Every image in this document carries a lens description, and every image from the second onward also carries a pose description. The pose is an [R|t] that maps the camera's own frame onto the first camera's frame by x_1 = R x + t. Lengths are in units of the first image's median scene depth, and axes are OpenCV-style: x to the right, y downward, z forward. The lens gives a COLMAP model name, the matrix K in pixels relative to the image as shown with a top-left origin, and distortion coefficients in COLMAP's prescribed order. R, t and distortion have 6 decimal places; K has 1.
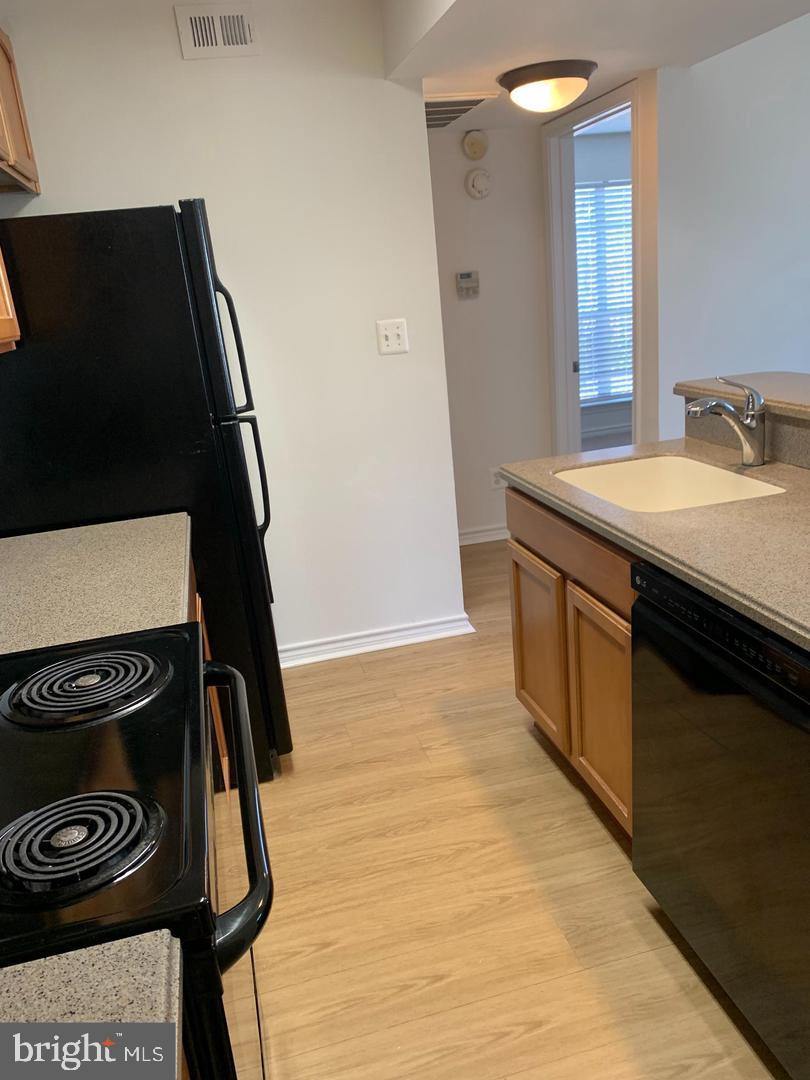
lens RADIAL K [[820.0, 0, 411.5], [0, 820.0, 538.1], [0, 0, 1]] dist [0.006651, -0.008077]
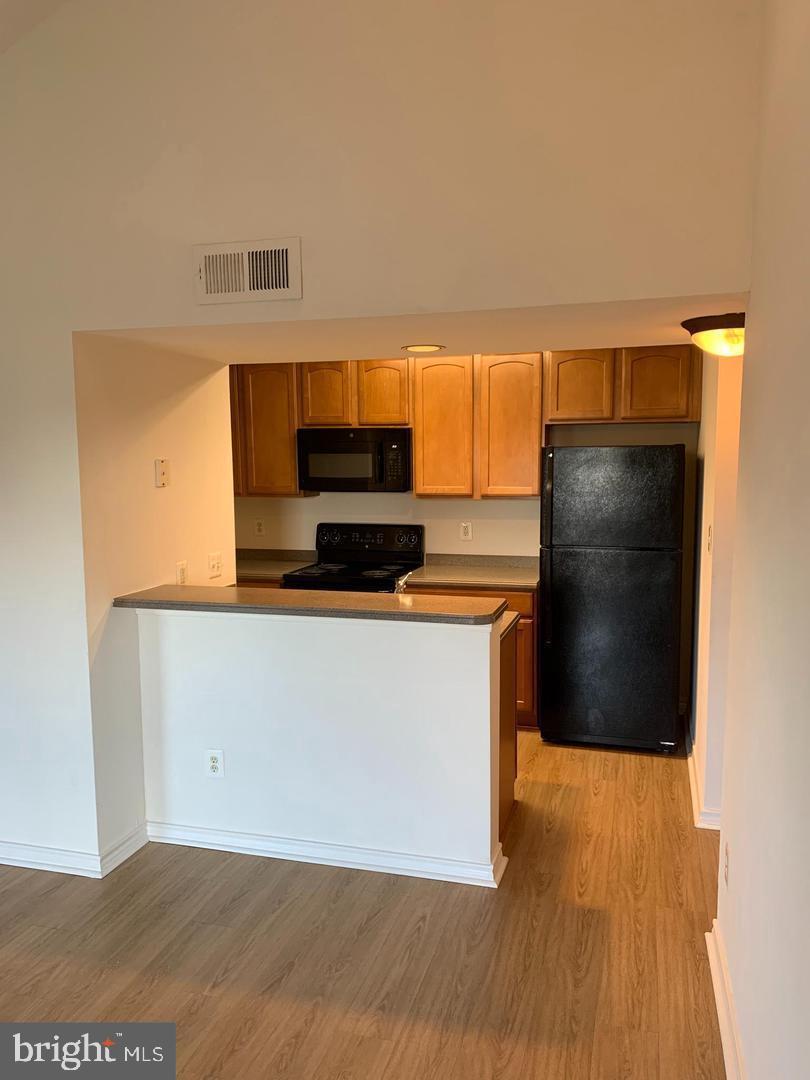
lens RADIAL K [[830.6, 0, 404.1], [0, 830.6, 524.5], [0, 0, 1]] dist [-0.010533, -0.007764]
pose [[-0.500238, 0.162843, -0.850438, 1.704267], [-0.210086, 0.929985, 0.301650, -0.749597], [0.840016, 0.329562, -0.431002, 1.583492]]
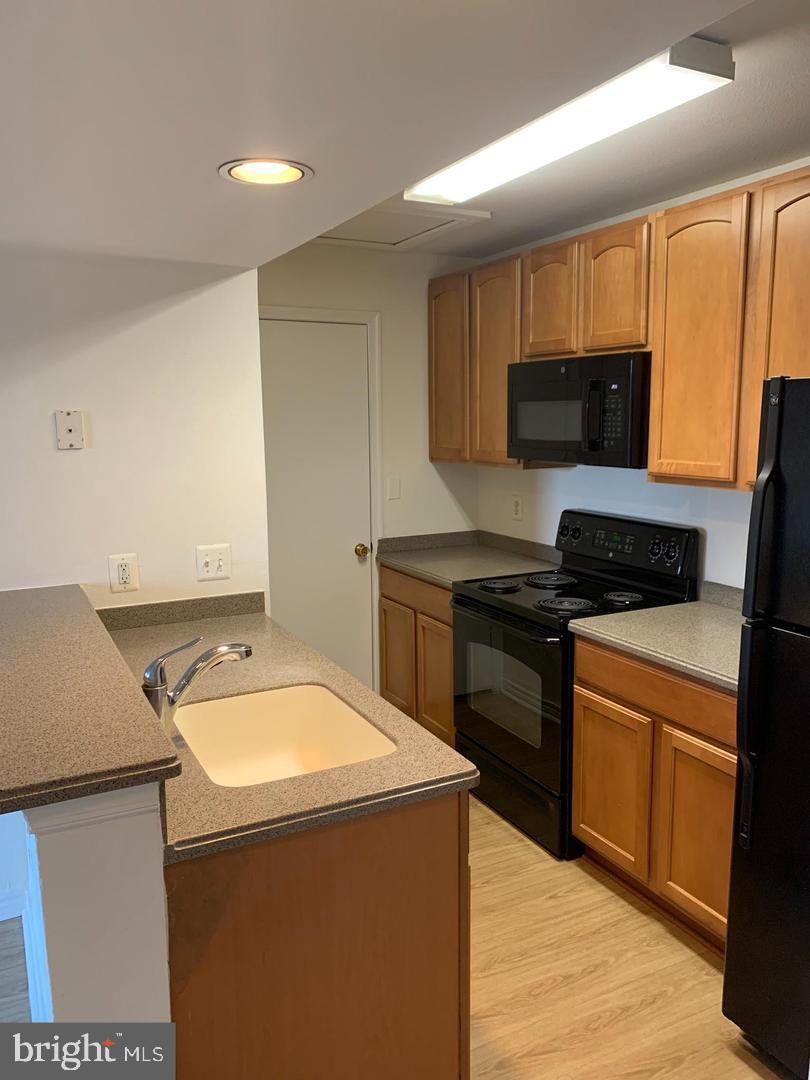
lens RADIAL K [[820.0, 0, 411.5], [0, 820.0, 538.1], [0, 0, 1]] dist [0.006651, -0.008077]
pose [[-0.969037, 0.131000, -0.209300, 0.305611], [0.023684, 0.893061, 0.449311, -0.621225], [0.245778, 0.430442, -0.868512, 1.636076]]
